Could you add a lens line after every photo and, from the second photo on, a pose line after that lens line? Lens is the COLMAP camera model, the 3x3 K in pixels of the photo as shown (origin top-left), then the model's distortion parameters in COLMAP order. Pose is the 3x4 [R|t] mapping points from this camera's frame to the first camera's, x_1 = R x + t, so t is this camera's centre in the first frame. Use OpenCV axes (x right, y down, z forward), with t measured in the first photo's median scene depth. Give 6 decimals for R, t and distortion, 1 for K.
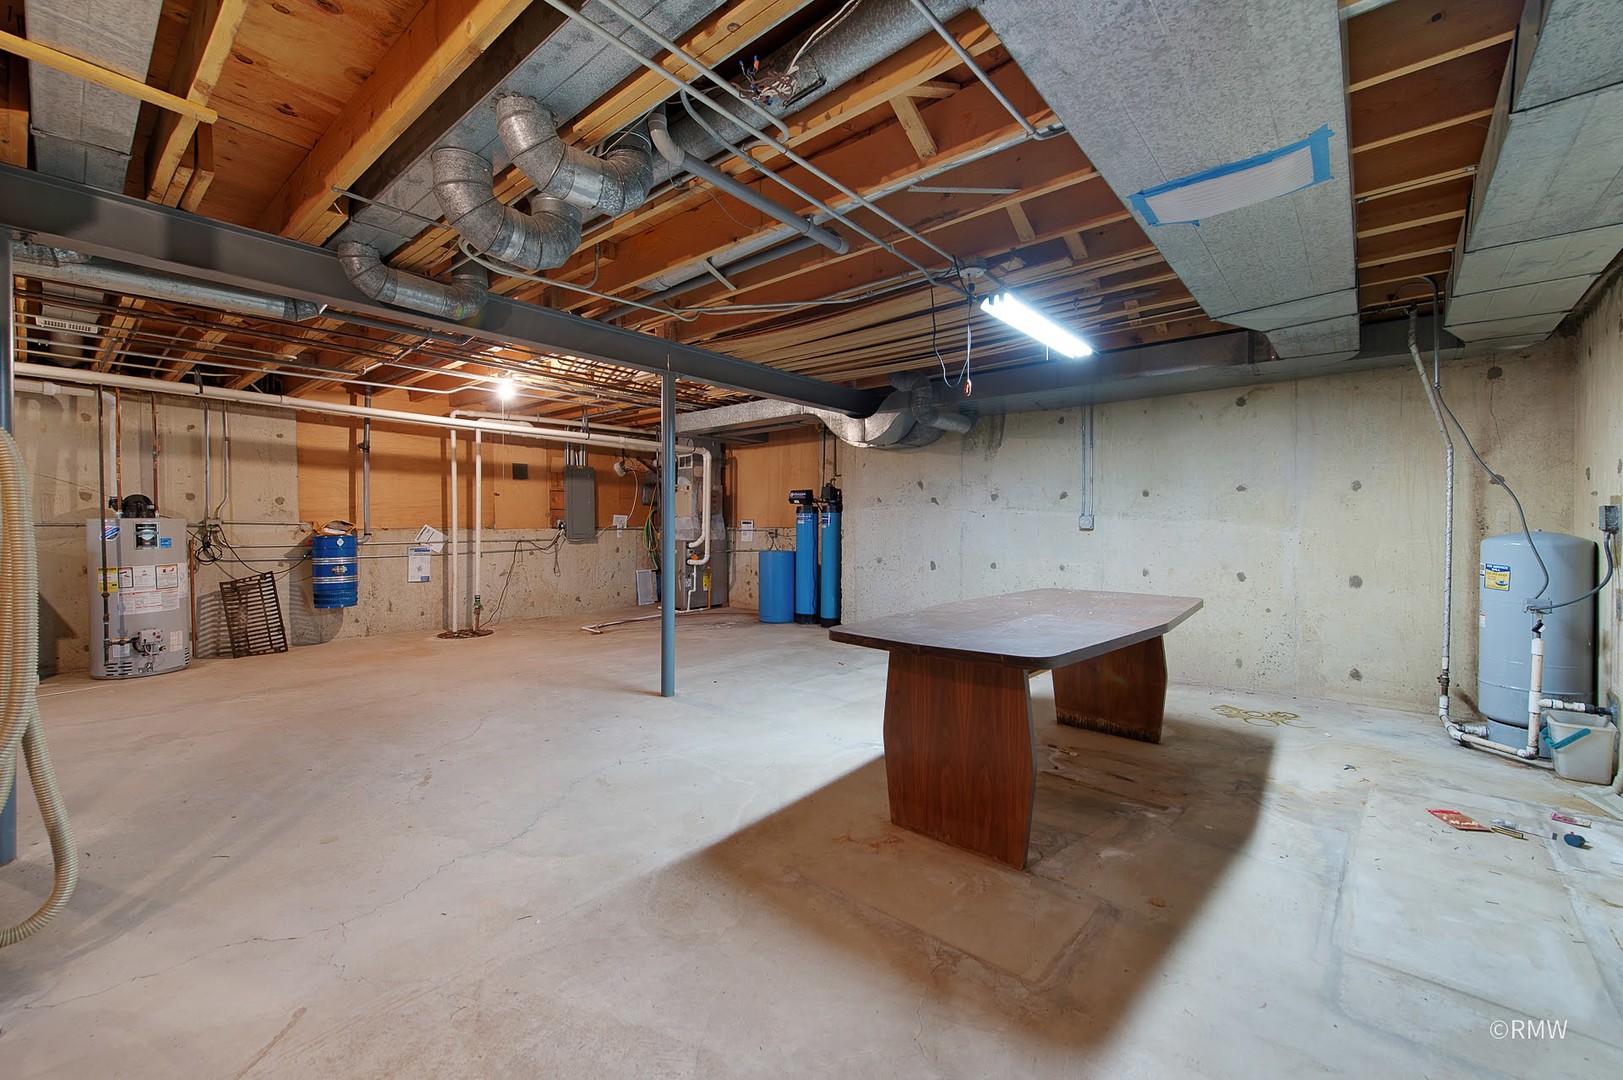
lens RADIAL K [[649.8, 0, 812.5], [0, 649.8, 538.3], [0, 0, 1]] dist [0.014354, -0.003713]
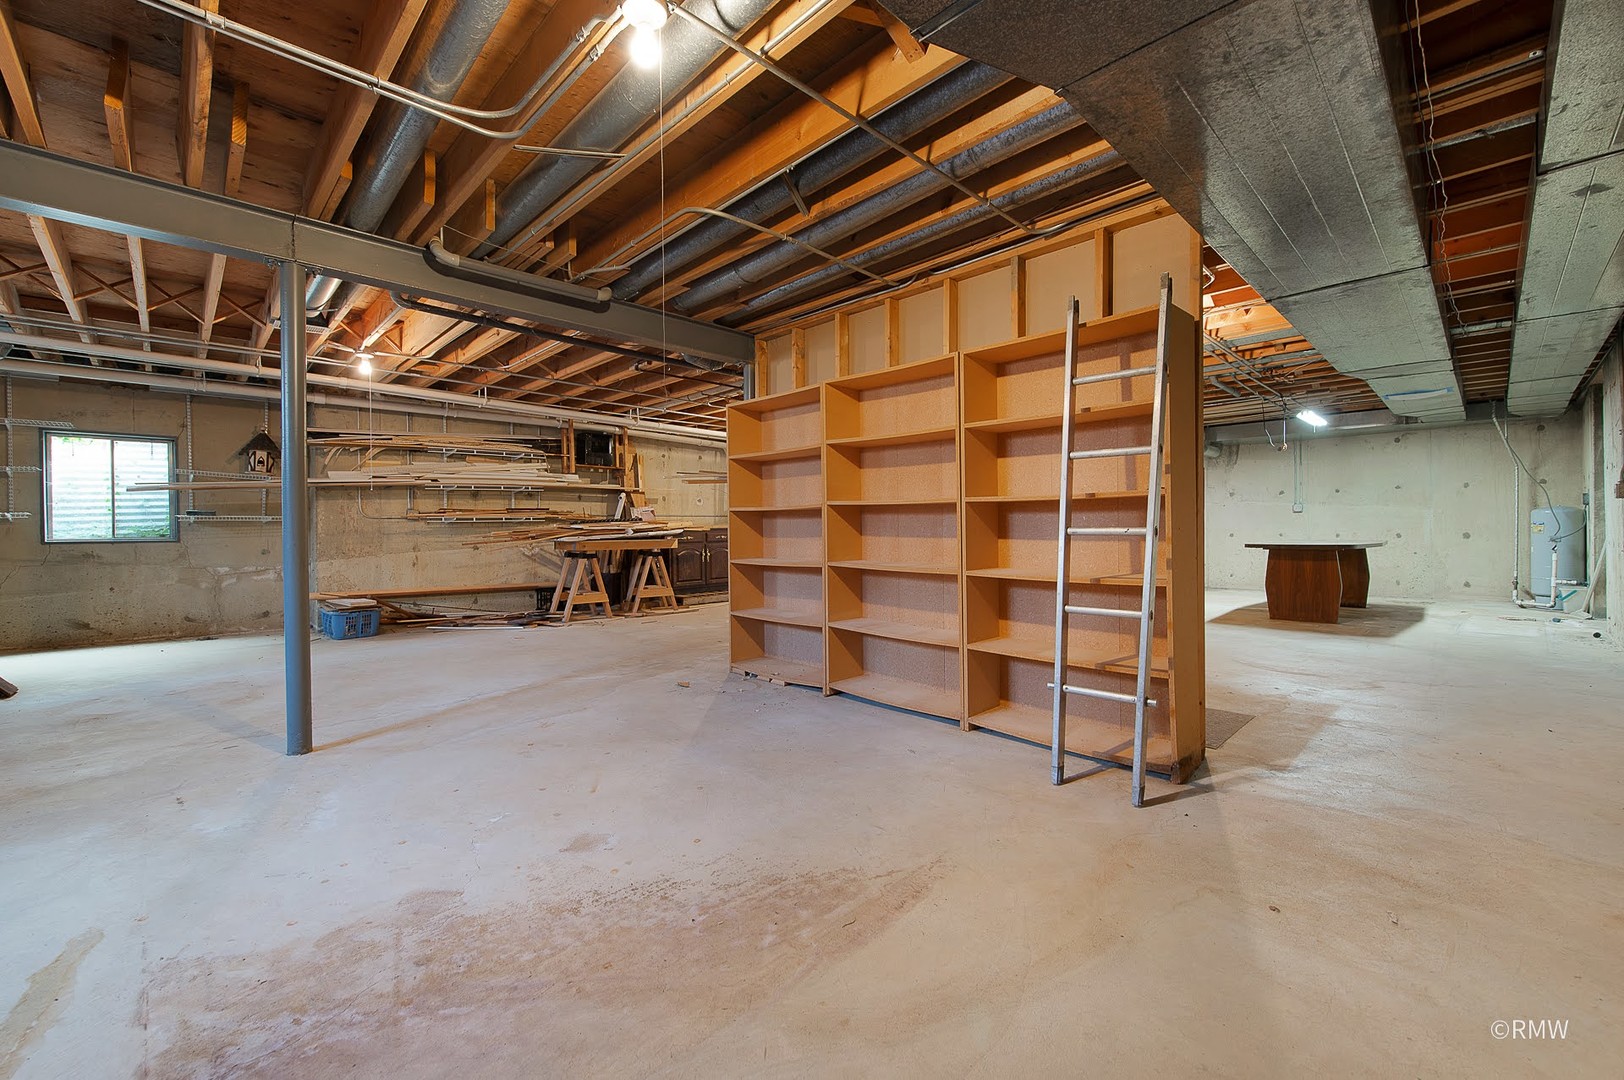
lens RADIAL K [[650.2, 0, 812.7], [0, 650.2, 534.7], [0, 0, 1]] dist [0.014354, -0.003713]
pose [[0.995325, -0.006403, -0.096366, -0.973996], [0.005391, 0.999928, -0.010756, 0.081943], [0.096428, 0.010186, 0.995288, -1.202173]]
